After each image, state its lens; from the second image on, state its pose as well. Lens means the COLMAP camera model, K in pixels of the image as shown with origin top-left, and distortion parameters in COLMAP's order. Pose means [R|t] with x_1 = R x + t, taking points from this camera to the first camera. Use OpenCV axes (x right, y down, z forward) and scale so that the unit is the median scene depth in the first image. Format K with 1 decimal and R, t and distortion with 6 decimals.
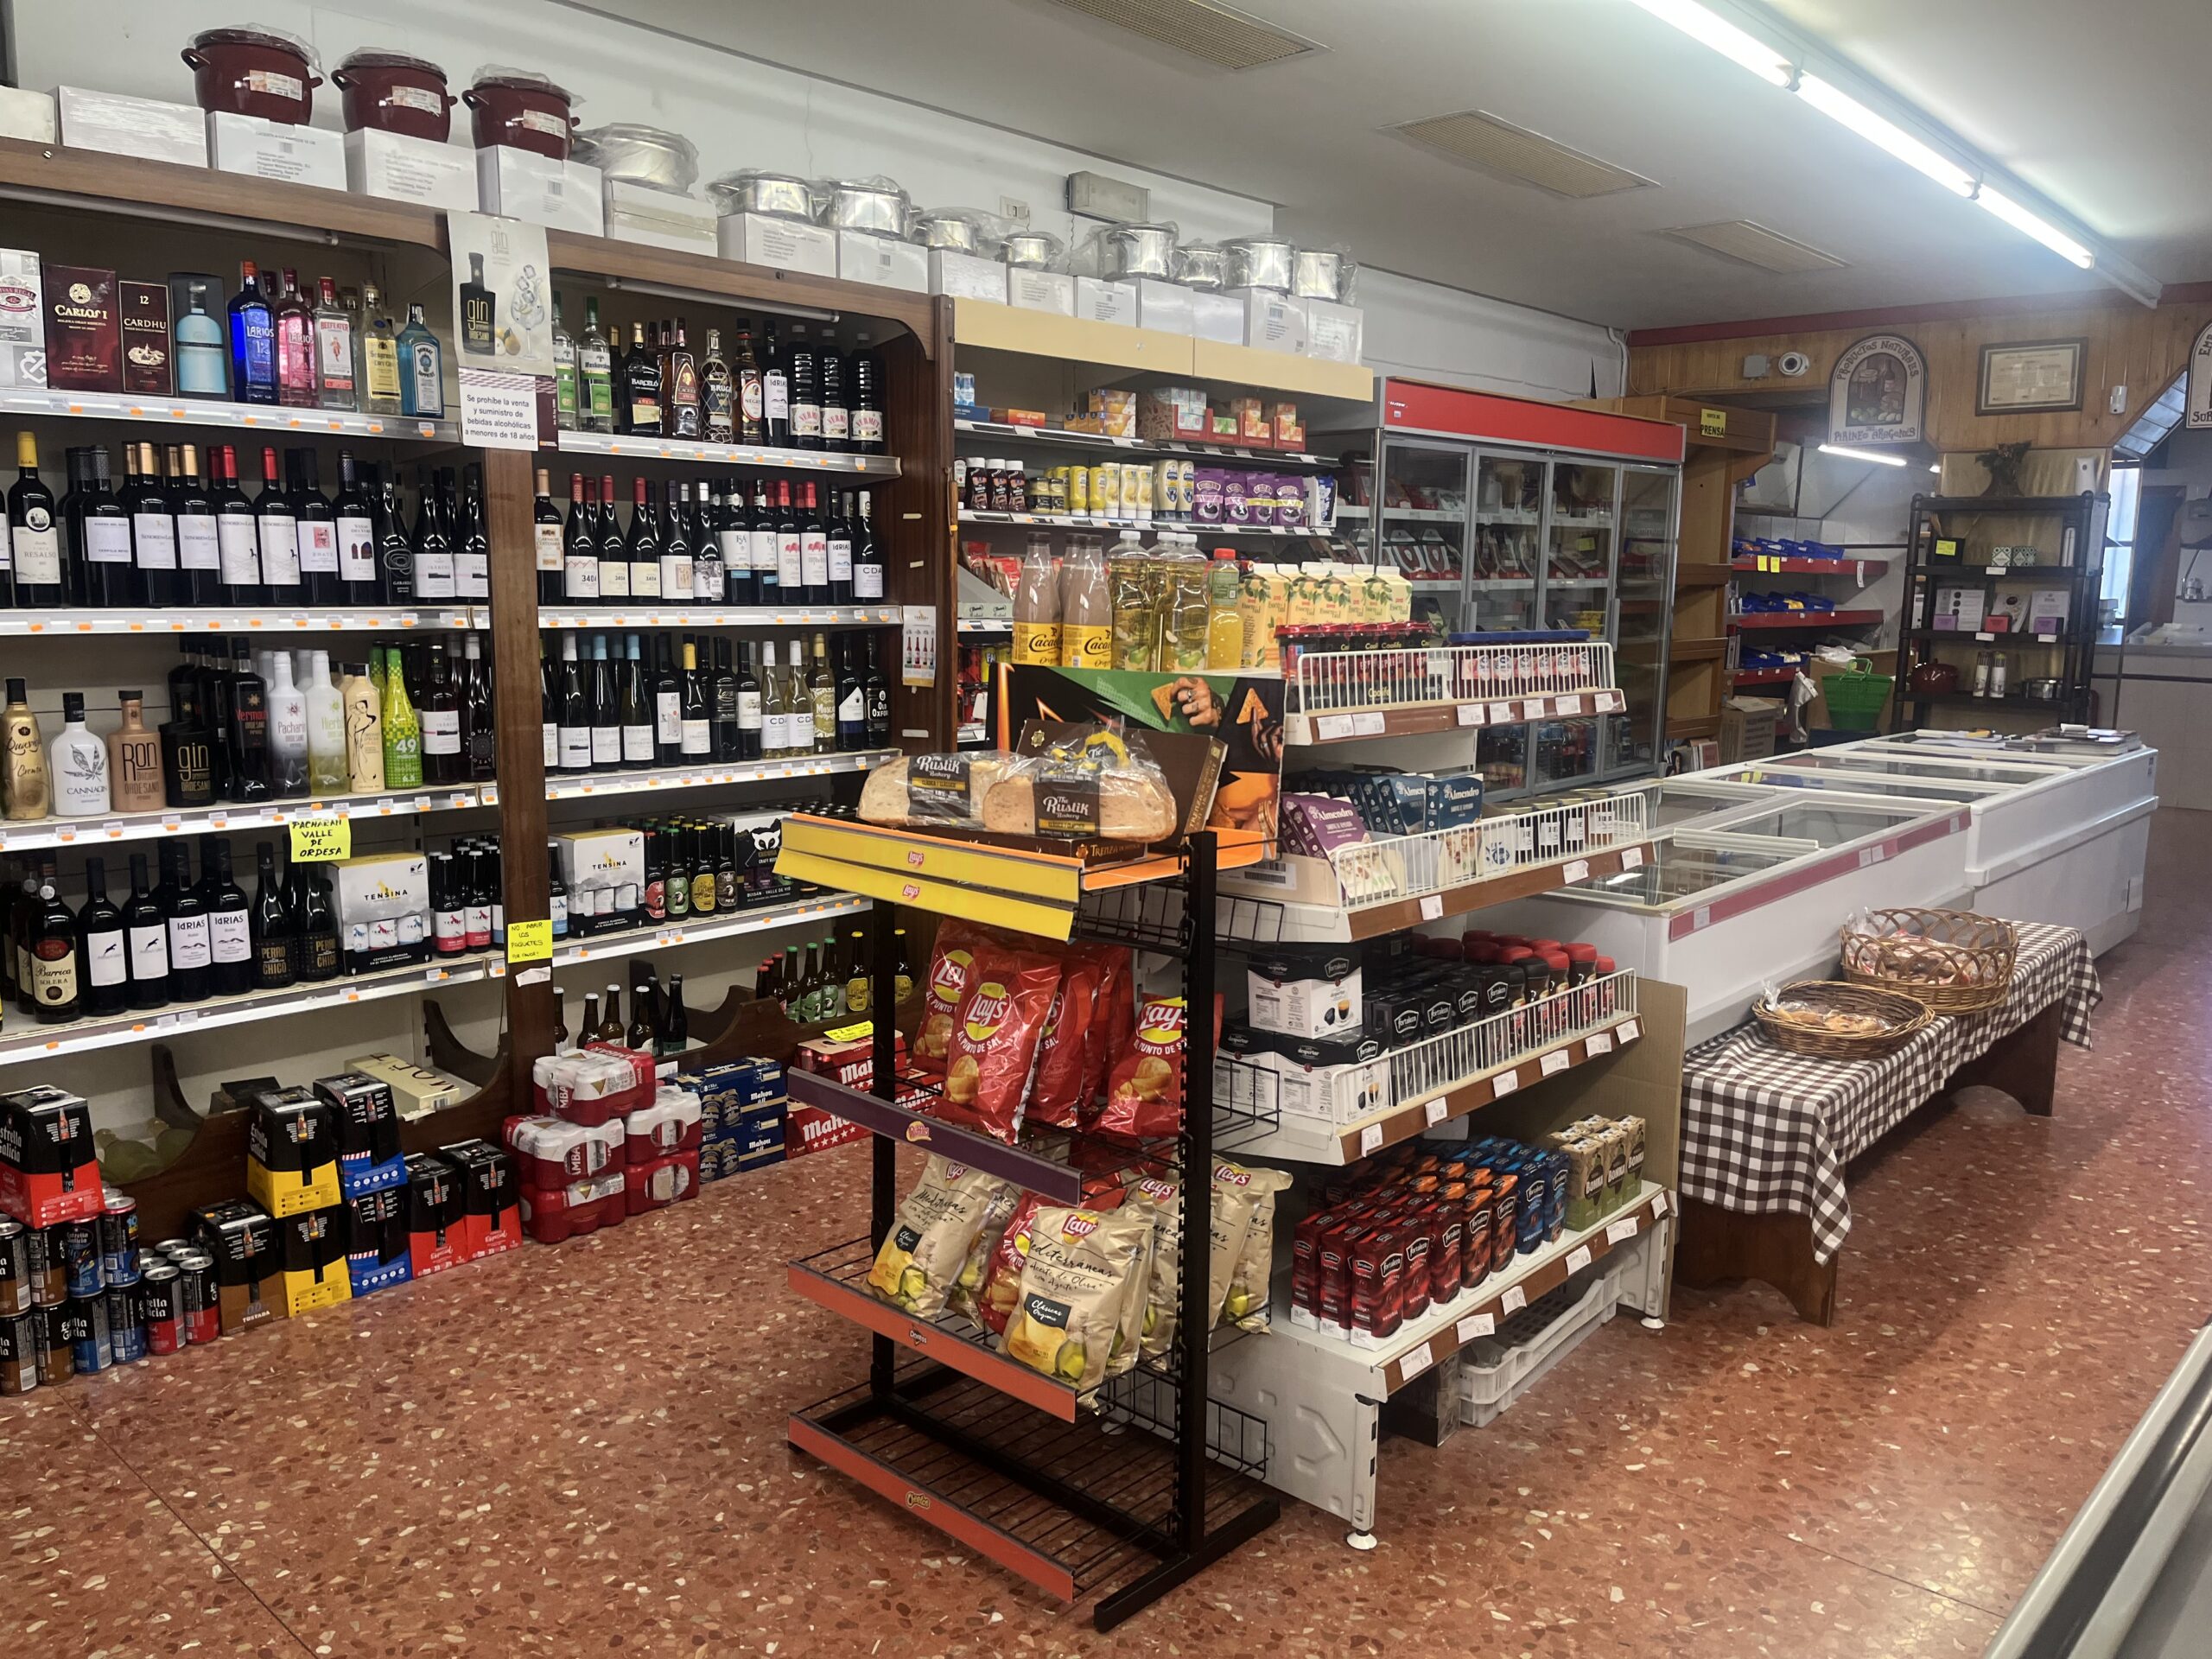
lens RADIAL K [[1683.4, 0, 1108.2], [0, 1683.4, 827.7], [0, 0, 1]] dist [0.010539, 0.001123]
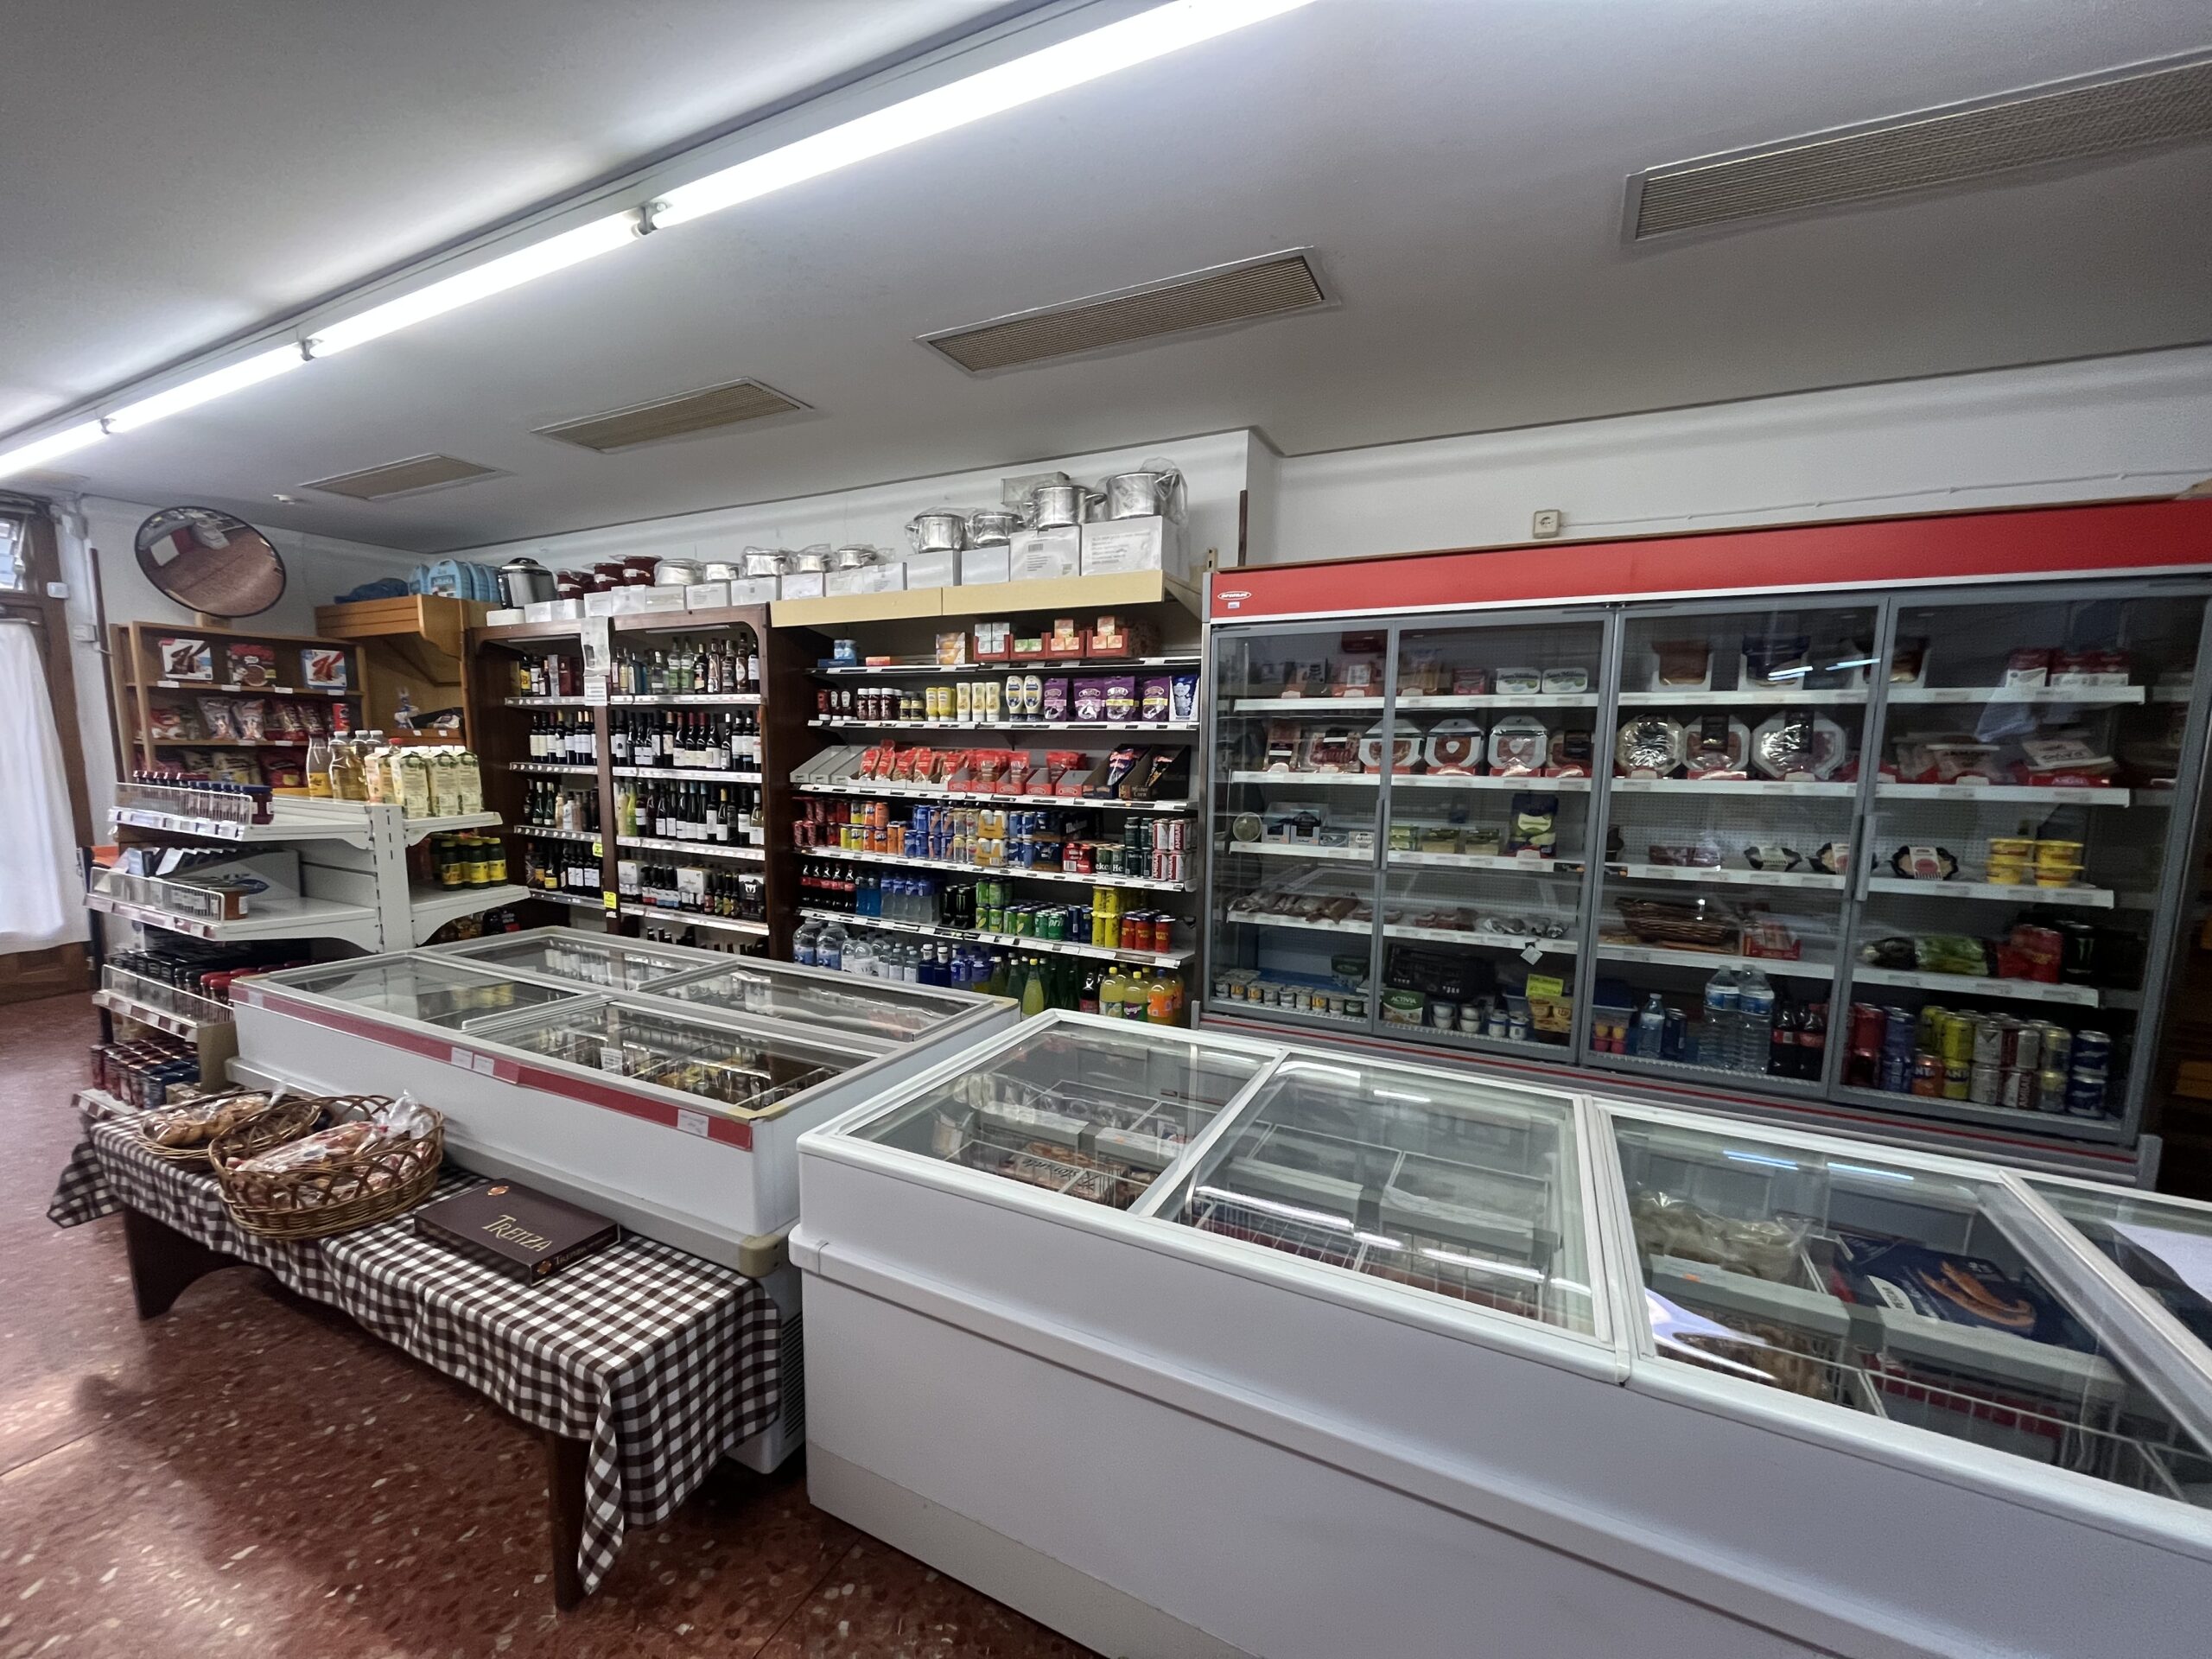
lens RADIAL K [[887.8, 0, 1095.6], [0, 887.8, 851.1], [0, 0, 1]] dist [-0.008204, -0.002146]
pose [[0.255999, 0.103480, -0.961122, 0.959249], [-0.159268, 0.985181, 0.063649, -0.177747], [0.953466, 0.136782, 0.268687, 1.157553]]
